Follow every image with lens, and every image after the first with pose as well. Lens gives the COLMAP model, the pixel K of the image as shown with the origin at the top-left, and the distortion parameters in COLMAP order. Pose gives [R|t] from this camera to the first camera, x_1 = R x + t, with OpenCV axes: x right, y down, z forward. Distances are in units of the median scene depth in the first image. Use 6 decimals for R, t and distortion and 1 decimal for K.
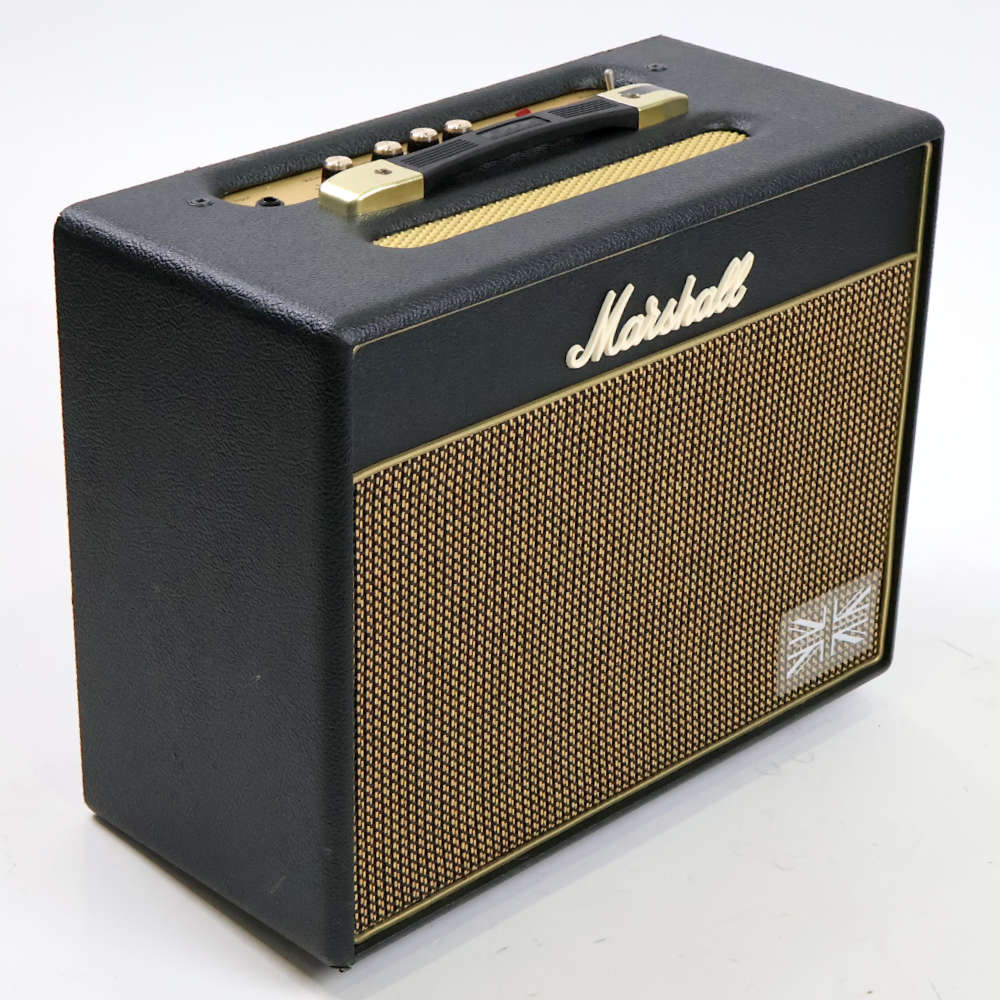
lens RADIAL K [[2569.0, 0, 500.0], [0, 2569.0, 500.0], [0, 0, 1]] dist [0.052289, 0.162155]
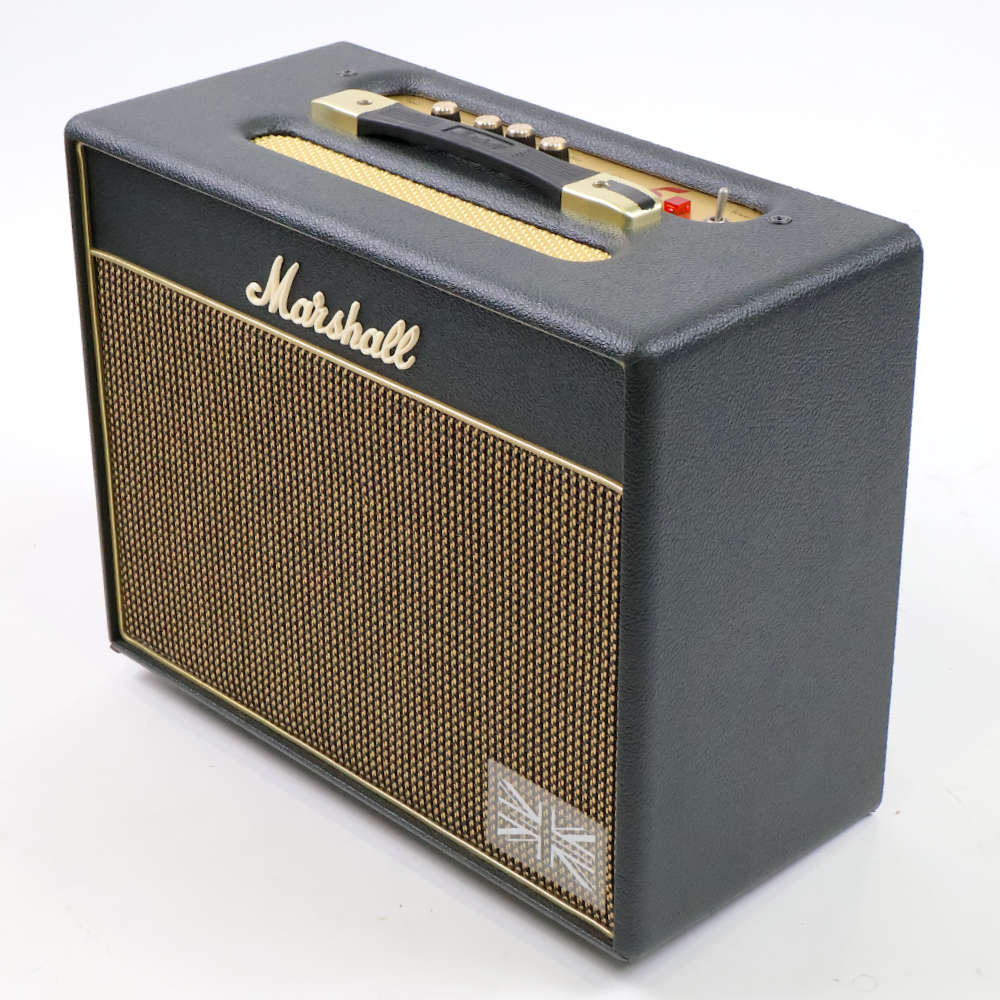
lens RADIAL K [[2569.0, 0, 500.0], [0, 2569.0, 500.0], [0, 0, 1]] dist [0.052289, 0.162155]
pose [[-0.009120, 0.448055, -0.893960, 0.994547], [-0.444092, 0.799181, 0.405082, -0.451554], [0.895935, 0.400695, 0.191689, 0.870089]]
